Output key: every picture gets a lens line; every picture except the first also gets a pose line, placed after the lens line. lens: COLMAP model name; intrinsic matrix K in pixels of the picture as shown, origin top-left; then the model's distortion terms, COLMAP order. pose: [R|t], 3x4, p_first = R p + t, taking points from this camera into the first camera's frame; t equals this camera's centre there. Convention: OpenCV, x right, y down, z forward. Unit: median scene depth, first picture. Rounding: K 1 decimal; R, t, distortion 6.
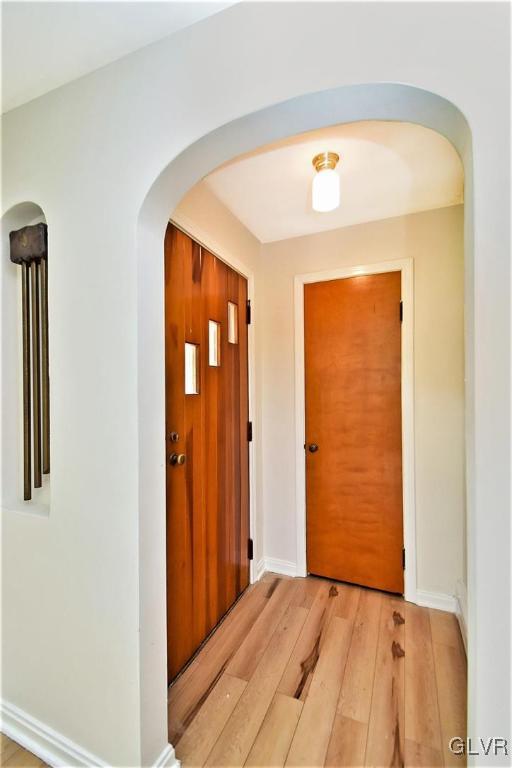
lens RADIAL K [[342.0, 0, 256.0], [0, 342.0, 384.0], [0, 0, 1]] dist [0.018100, -0.000010]
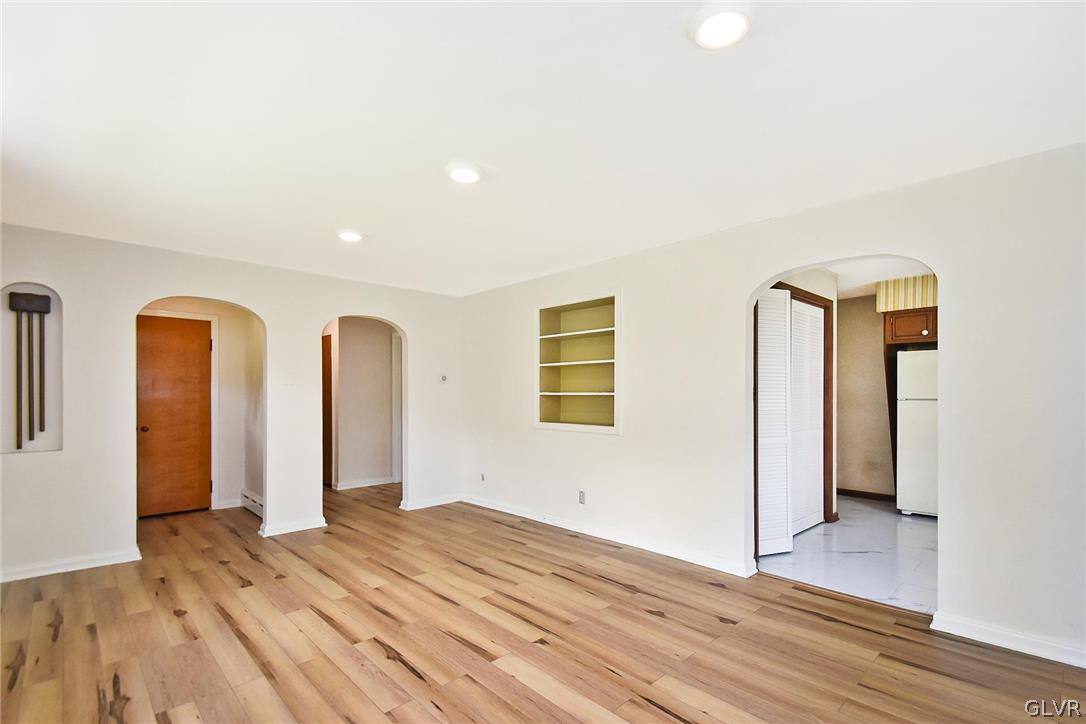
lens RADIAL K [[495.8, 0, 545.6], [0, 495.8, 394.7], [0, 0, 1]] dist [0.000992, 0.000105]
pose [[0.379378, 0.000407, 0.925242, -1.254203], [-0.004511, 0.999989, 0.001410, 0.031677], [-0.925231, -0.004708, 0.379375, -1.516650]]
